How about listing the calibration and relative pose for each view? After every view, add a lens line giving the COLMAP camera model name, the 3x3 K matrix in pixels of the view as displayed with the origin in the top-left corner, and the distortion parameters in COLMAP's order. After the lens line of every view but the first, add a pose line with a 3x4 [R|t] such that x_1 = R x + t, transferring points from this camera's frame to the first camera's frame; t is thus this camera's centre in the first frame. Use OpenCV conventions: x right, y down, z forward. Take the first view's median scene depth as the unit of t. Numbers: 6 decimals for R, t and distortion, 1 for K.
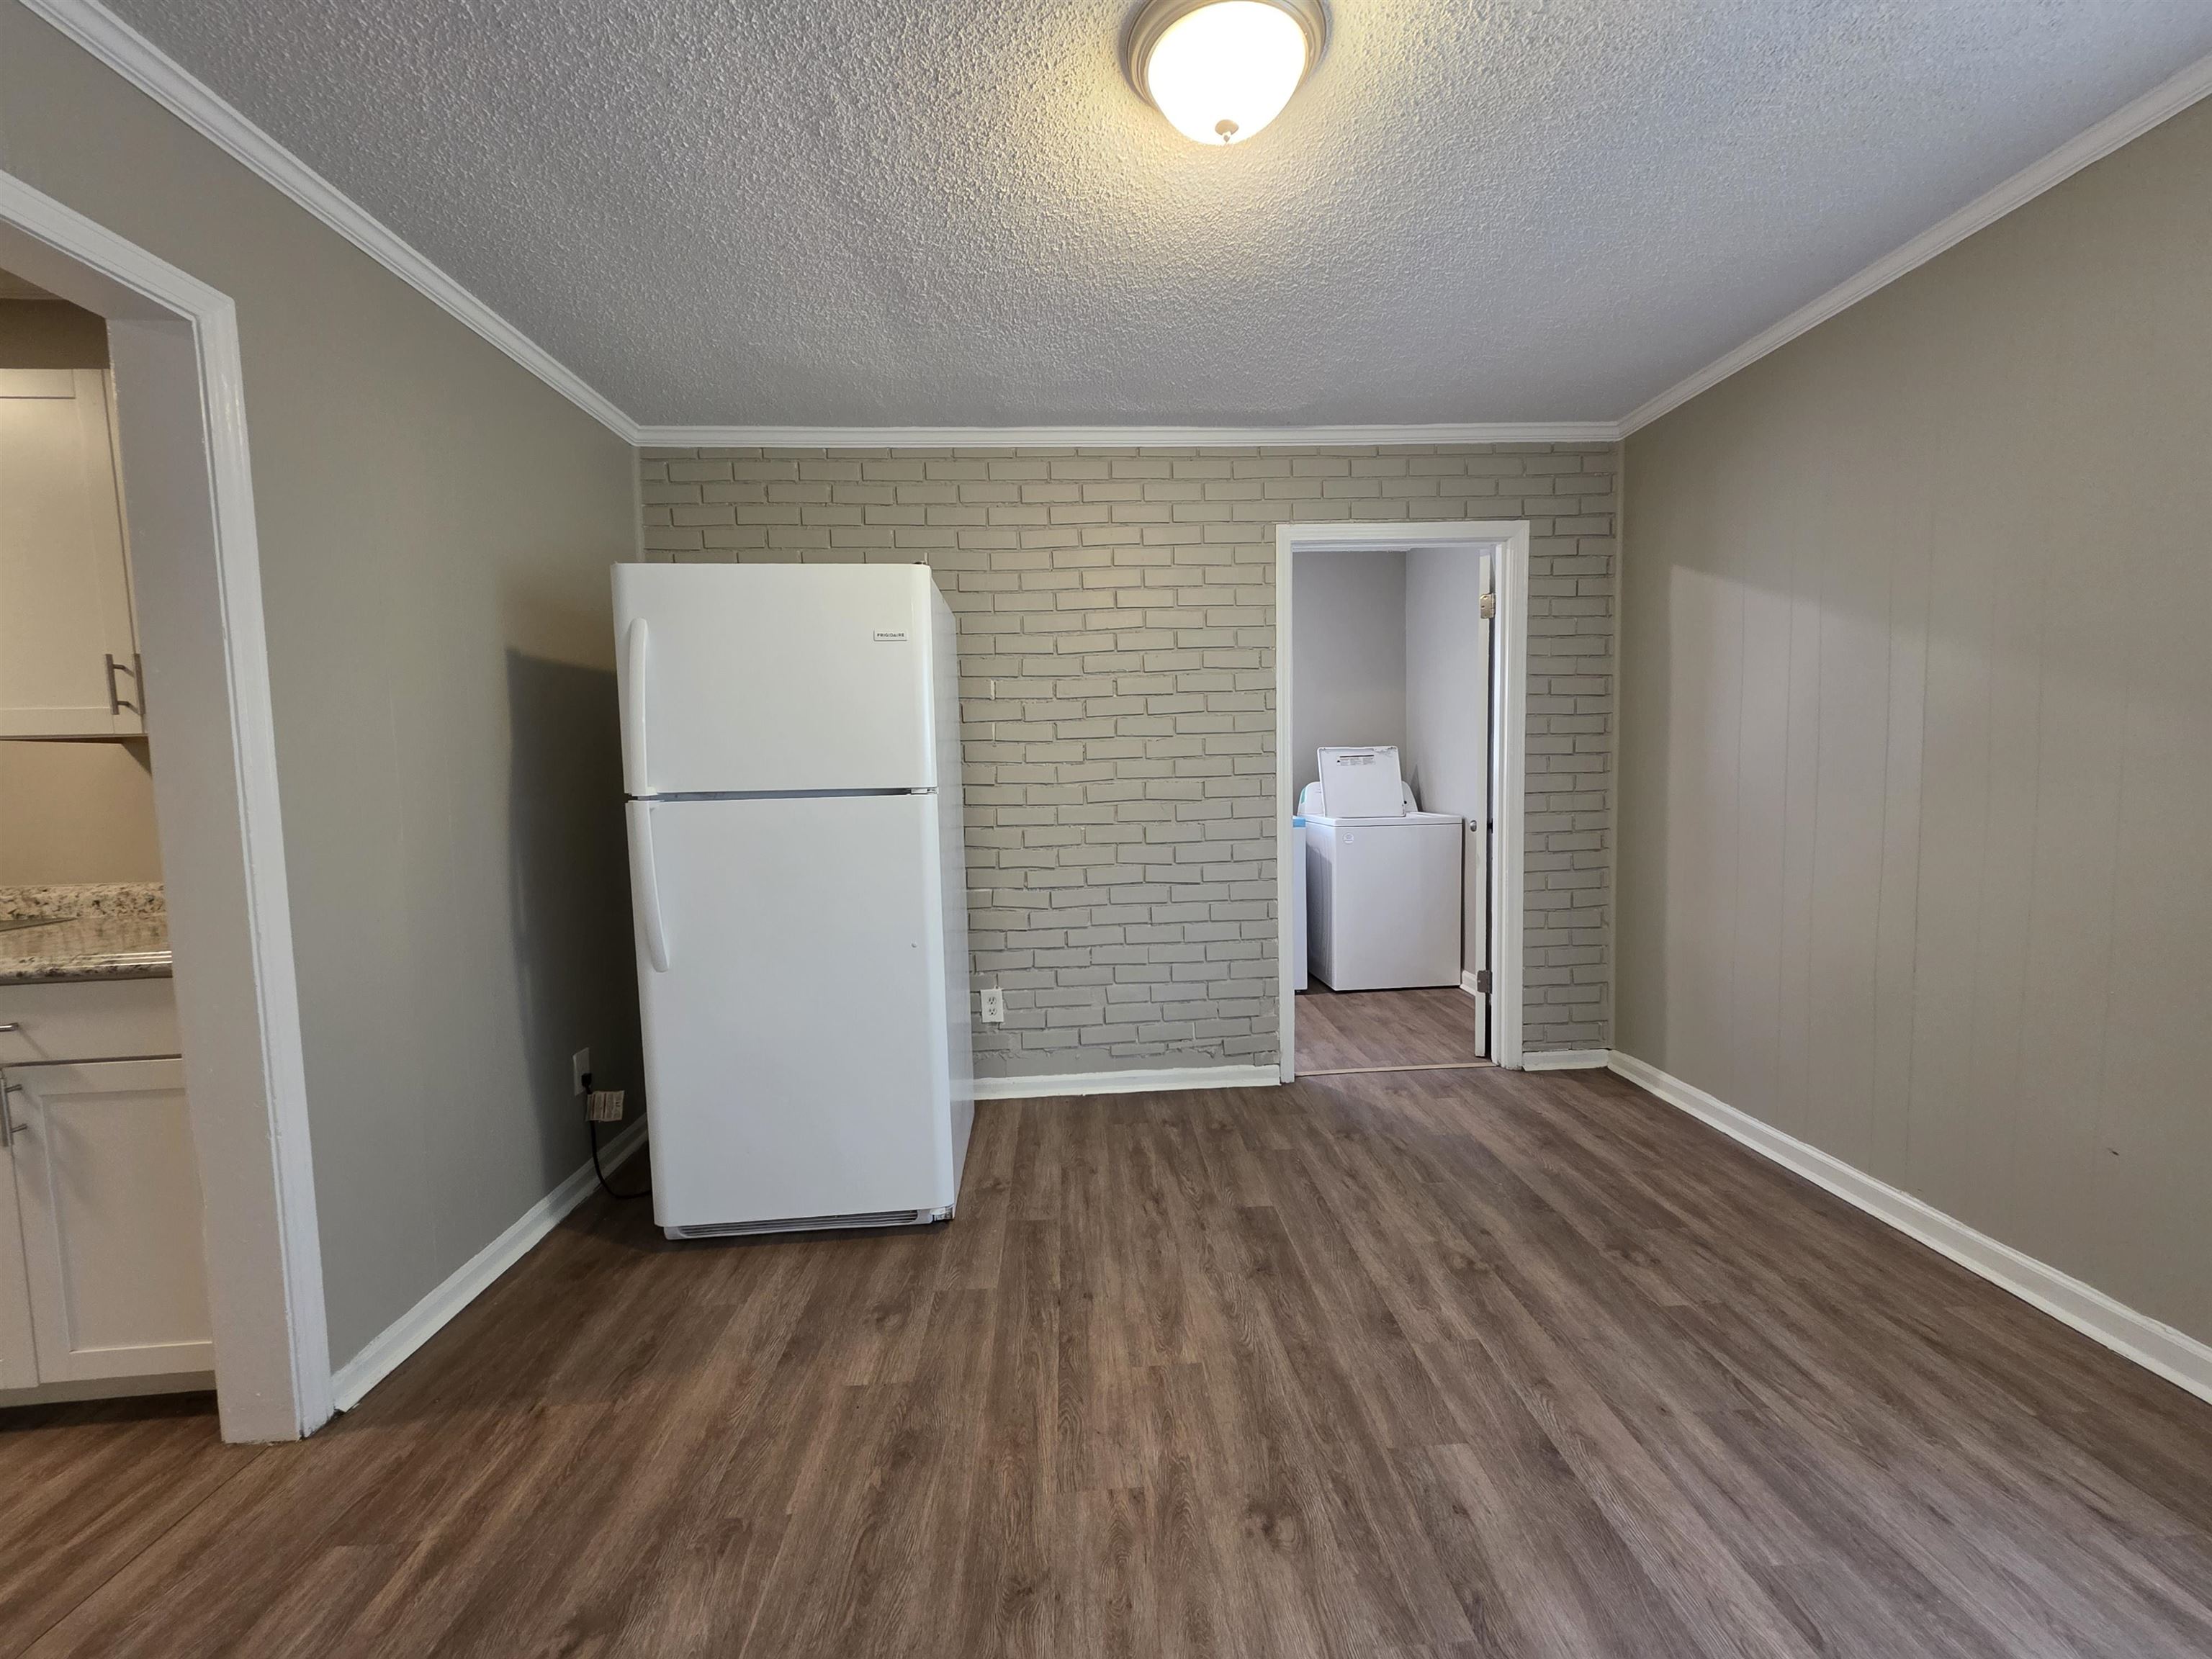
lens RADIAL K [[886.7, 0, 1106.0], [0, 886.7, 829.5], [0, 0, 1]] dist [0.000458, 0.000094]
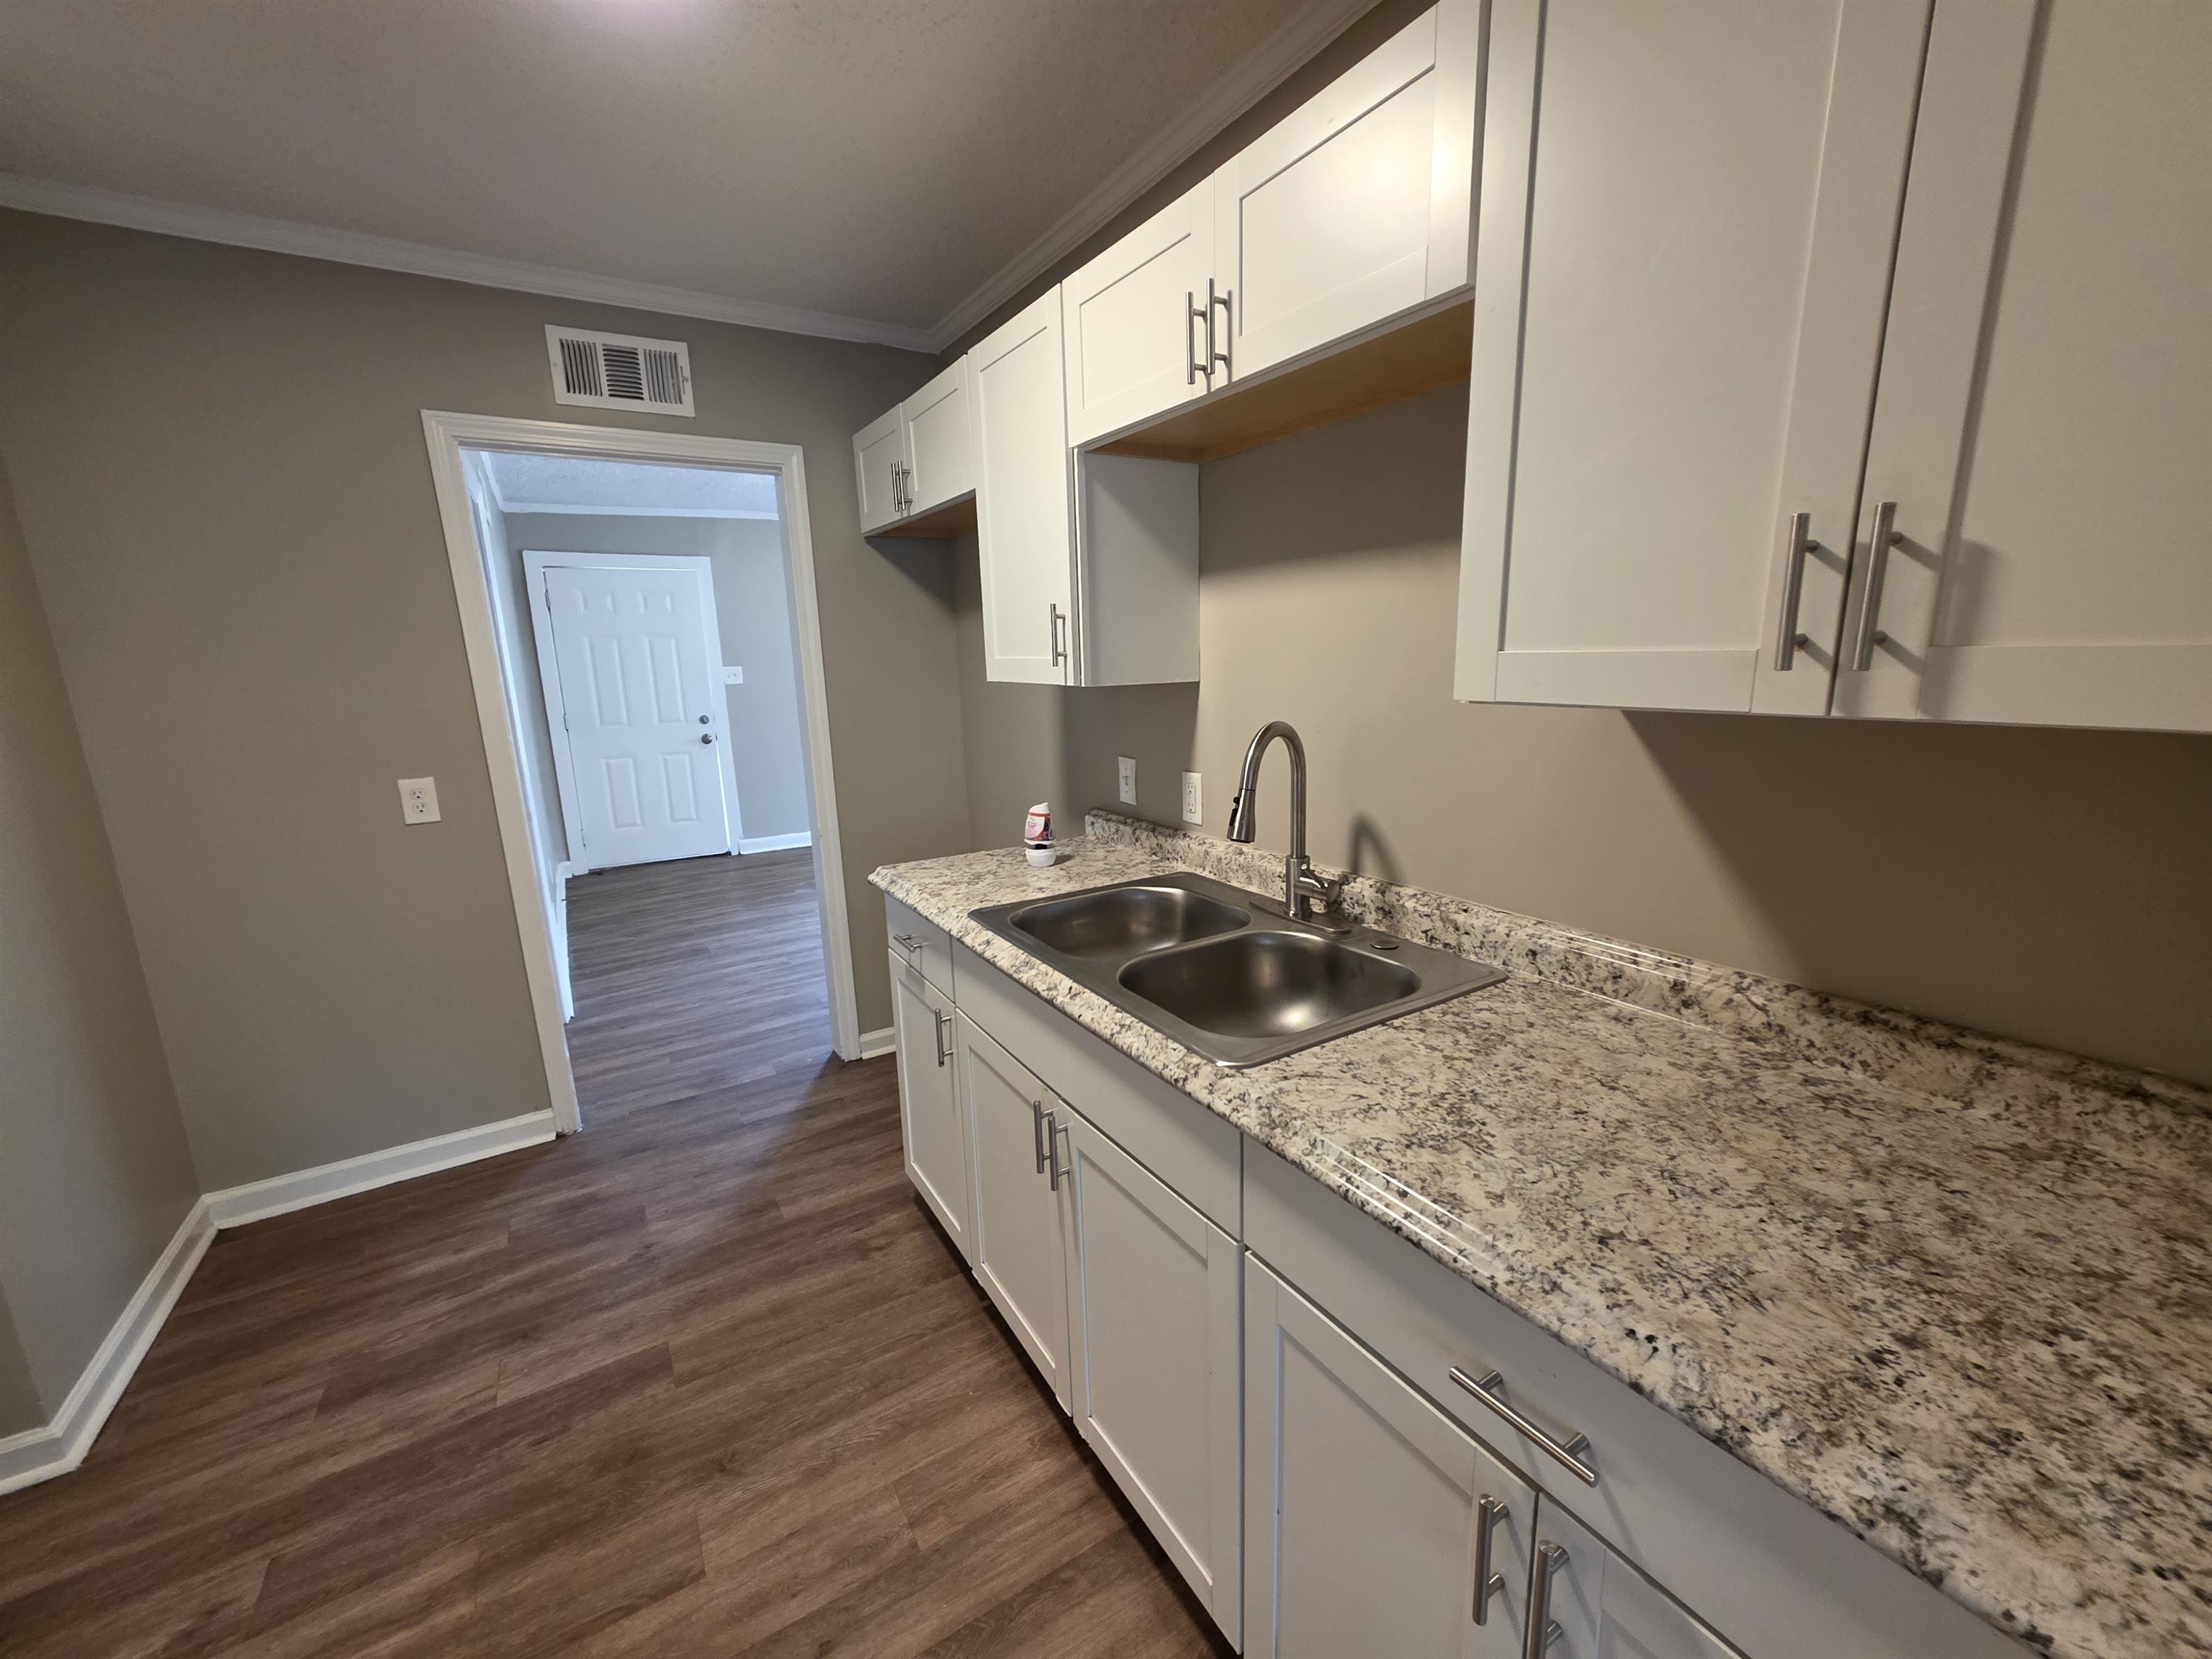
lens RADIAL K [[886.7, 0, 1106.0], [0, 886.7, 829.5], [0, 0, 1]] dist [0.000458, 0.000094]
pose [[0.468036, 0.188900, -0.863284, -0.766226], [-0.051581, 0.981061, 0.186707, -0.100544], [0.882203, -0.042857, 0.468916, 0.458860]]
